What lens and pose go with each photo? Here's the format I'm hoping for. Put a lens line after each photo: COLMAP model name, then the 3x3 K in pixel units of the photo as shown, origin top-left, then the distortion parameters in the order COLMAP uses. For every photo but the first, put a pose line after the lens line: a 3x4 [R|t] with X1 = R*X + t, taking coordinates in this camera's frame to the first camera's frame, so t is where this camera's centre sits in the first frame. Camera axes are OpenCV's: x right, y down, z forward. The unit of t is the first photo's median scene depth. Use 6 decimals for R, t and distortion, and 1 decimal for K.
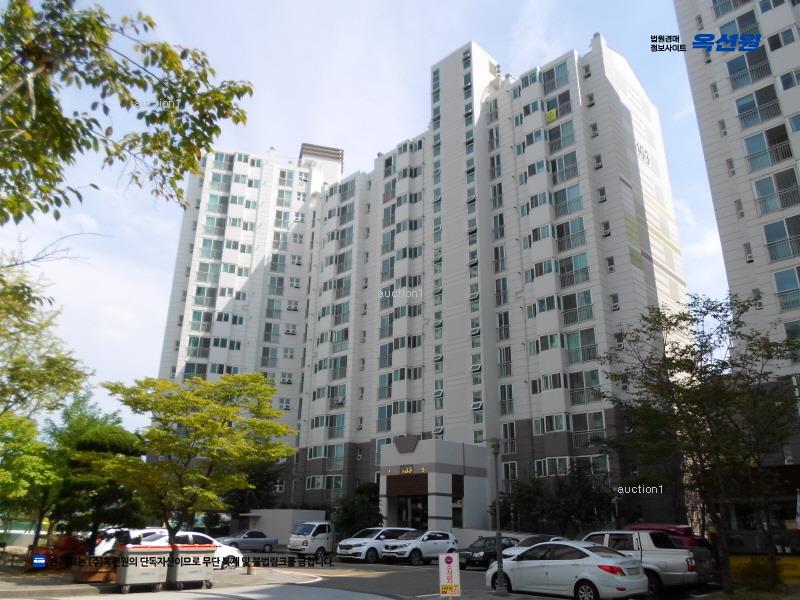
lens RADIAL K [[613.1, 0, 401.5], [0, 613.1, 299.7], [0, 0, 1]] dist [-0.022199, -0.023549]
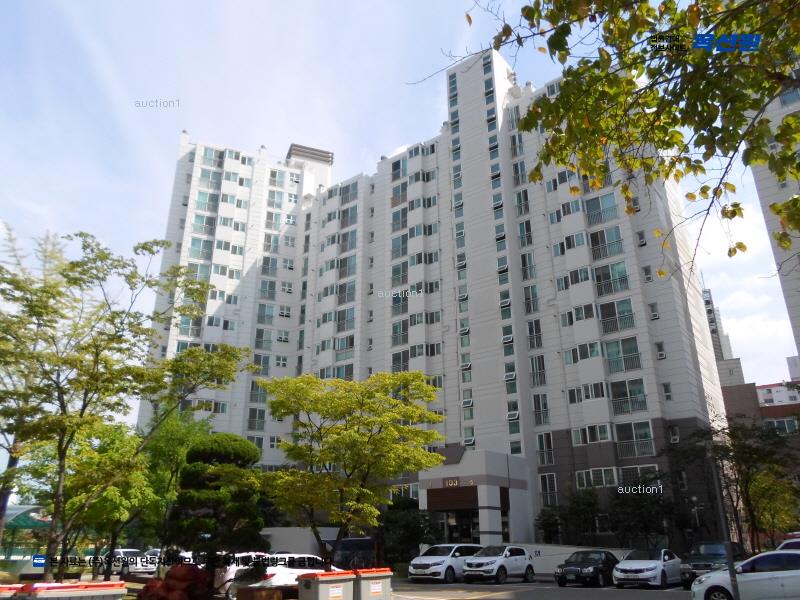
lens RADIAL K [[613.1, 0, 402.4], [0, 613.1, 299.4], [0, 0, 1]] dist [-0.022199, -0.023549]
pose [[0.993346, 0.024376, 0.112559, -0.144809], [-0.021664, 0.999446, -0.025254, 0.015398], [-0.113112, 0.022647, 0.993324, 0.046742]]
